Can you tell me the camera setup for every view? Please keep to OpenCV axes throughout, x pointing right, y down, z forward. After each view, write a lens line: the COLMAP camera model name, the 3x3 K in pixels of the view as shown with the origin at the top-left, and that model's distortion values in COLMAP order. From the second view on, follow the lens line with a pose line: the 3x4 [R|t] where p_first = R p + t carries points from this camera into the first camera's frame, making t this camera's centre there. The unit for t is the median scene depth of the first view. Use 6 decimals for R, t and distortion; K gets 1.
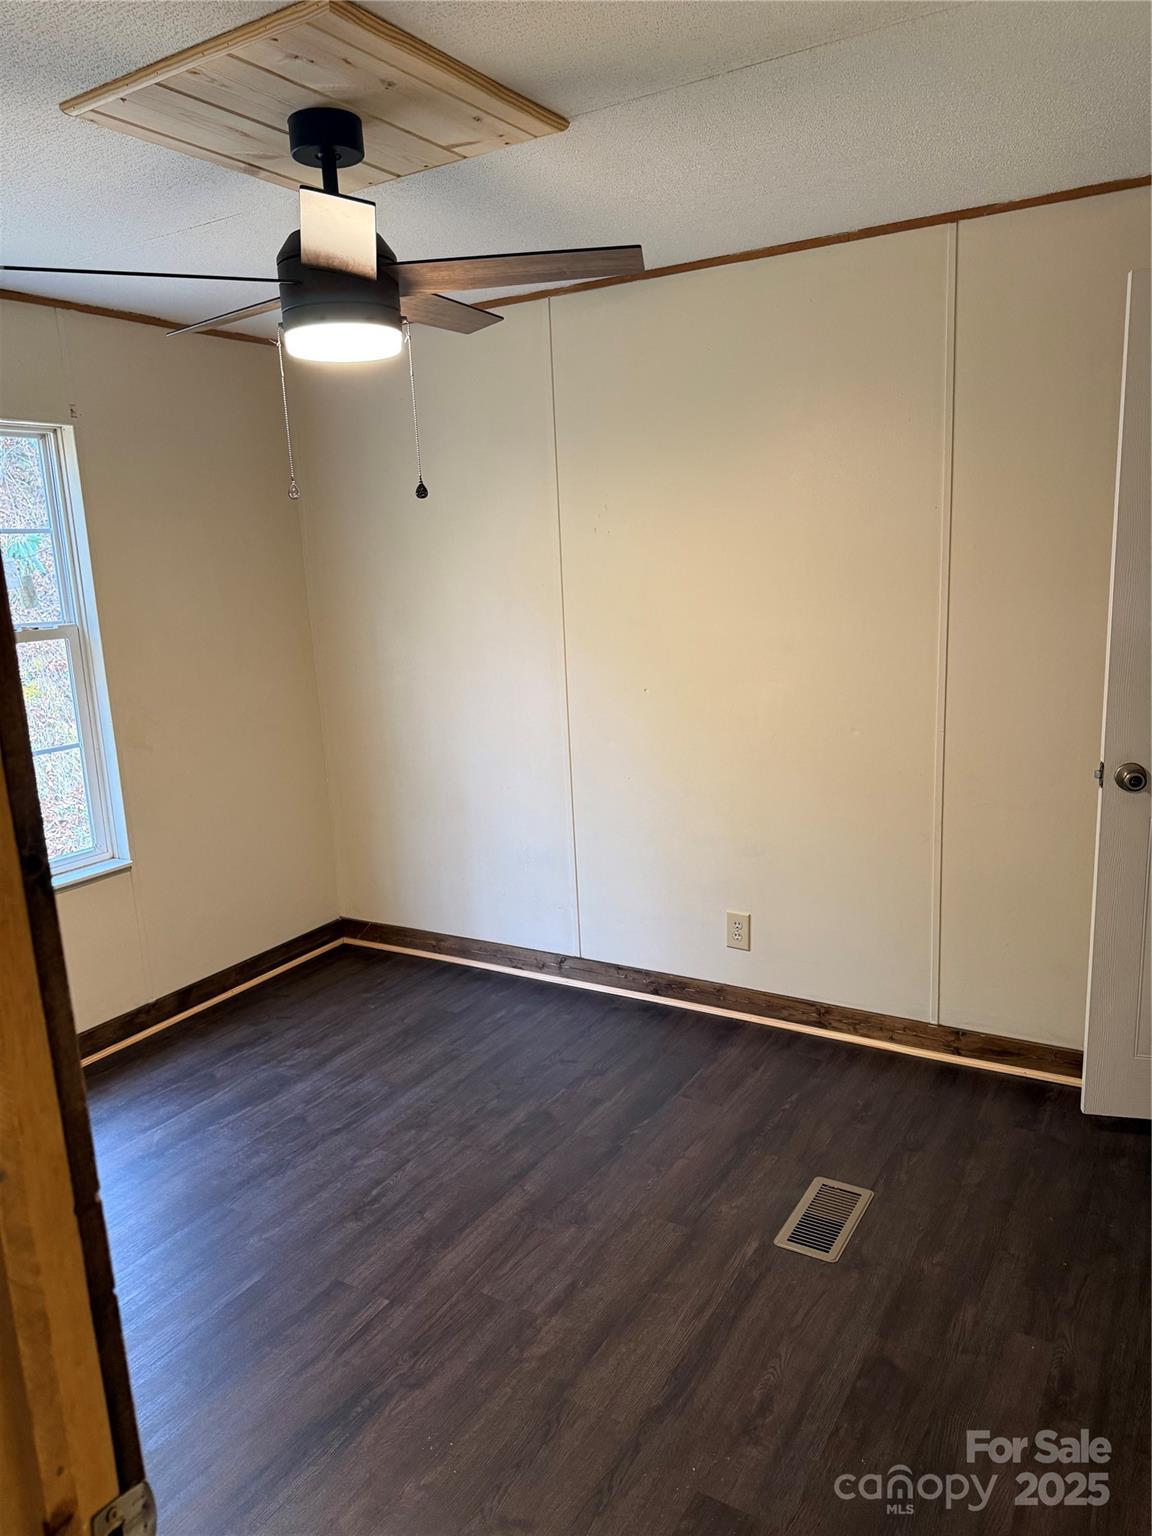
lens RADIAL K [[1078.5, 0, 570.3], [0, 1078.5, 772.6], [0, 0, 1]] dist [0.067987, -0.080838]
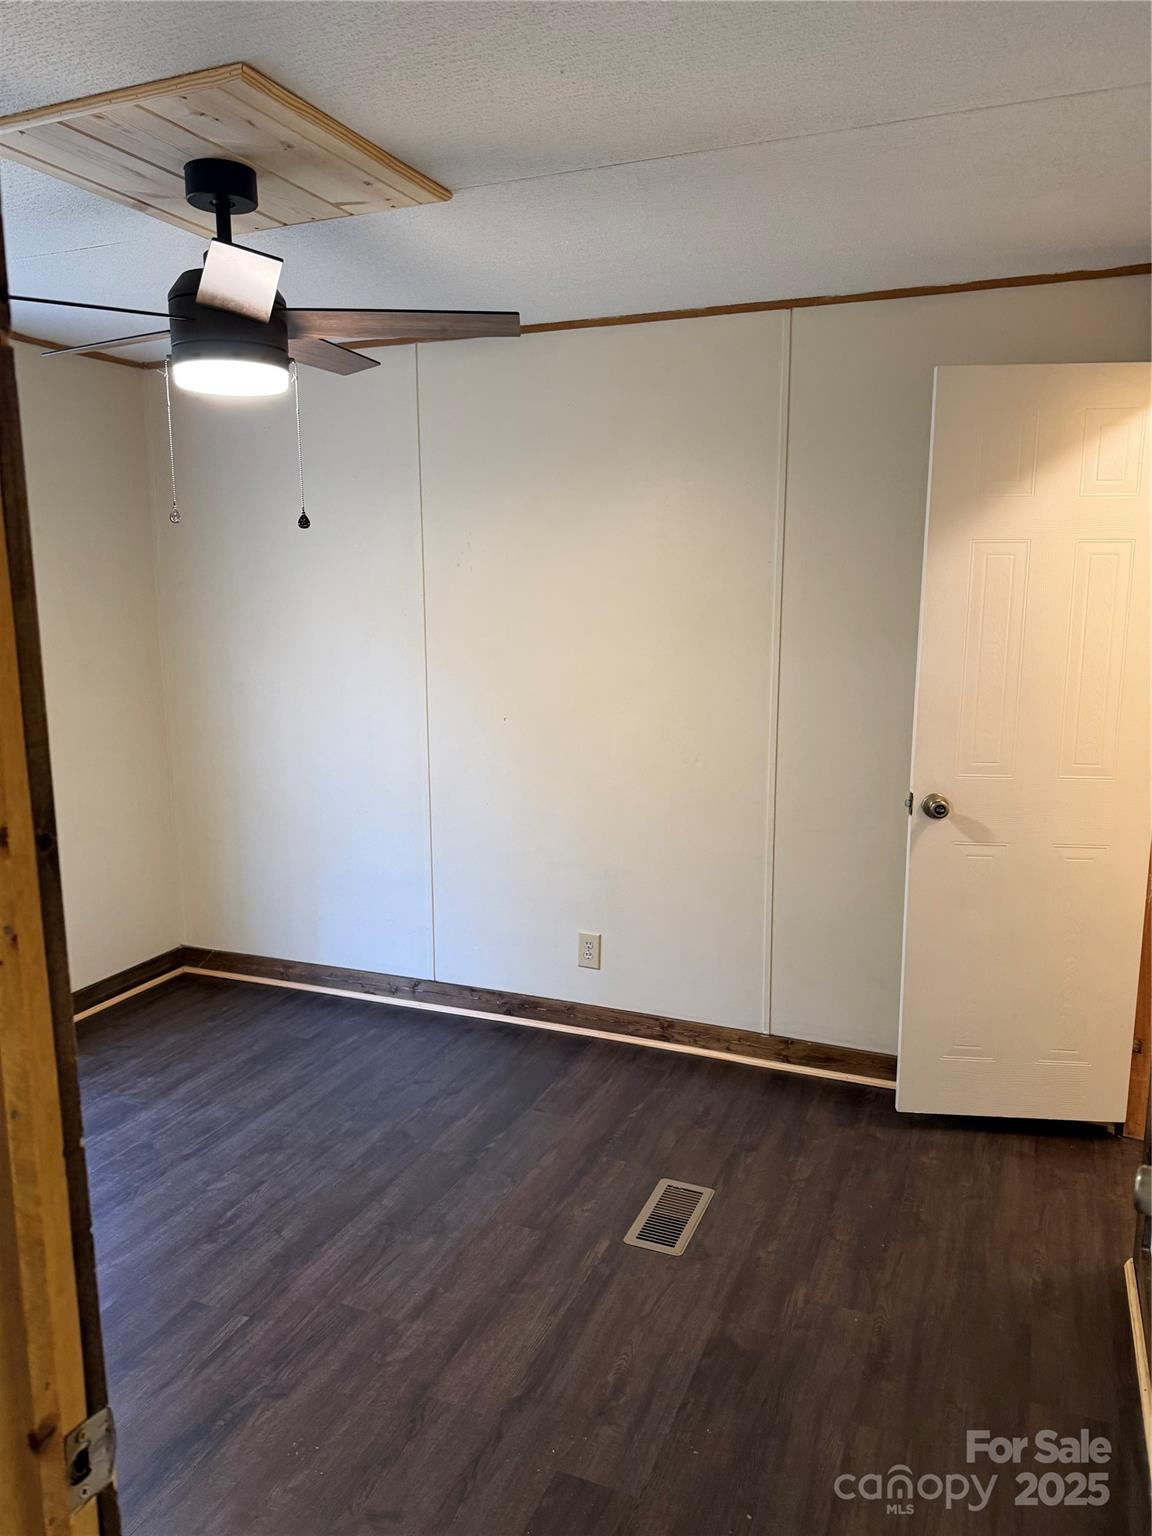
lens RADIAL K [[1078.5, 0, 576.2], [0, 1078.5, 762.1], [0, 0, 1]] dist [0.067987, -0.080838]
pose [[0.987906, 0.018207, 0.153984, -0.027324], [-0.011930, 0.999063, -0.041591, 0.009444], [-0.154598, 0.039251, 0.987198, -0.051077]]
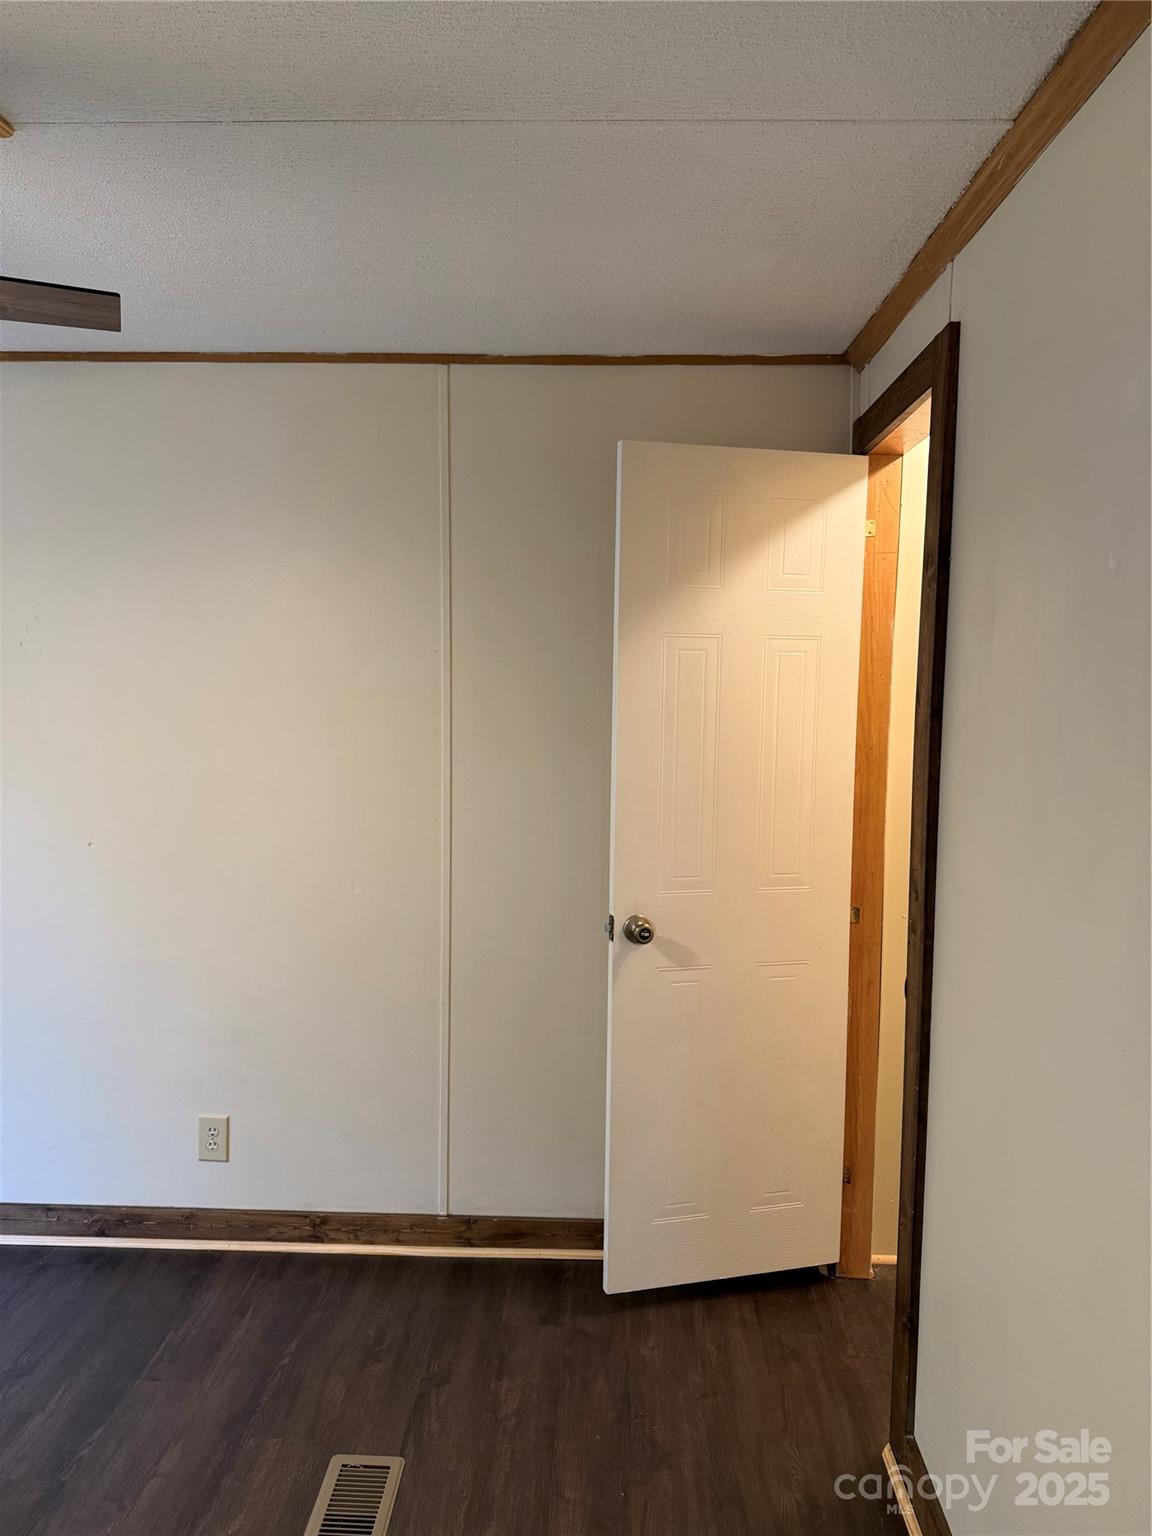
lens RADIAL K [[1078.5, 0, 567.2], [0, 1078.5, 762.8], [0, 0, 1]] dist [0.067987, -0.080838]
pose [[0.871820, 0.012395, 0.489670, -0.024387], [0.050738, 0.992017, -0.115447, -0.033747], [-0.487192, 0.125494, 0.864231, 0.153005]]
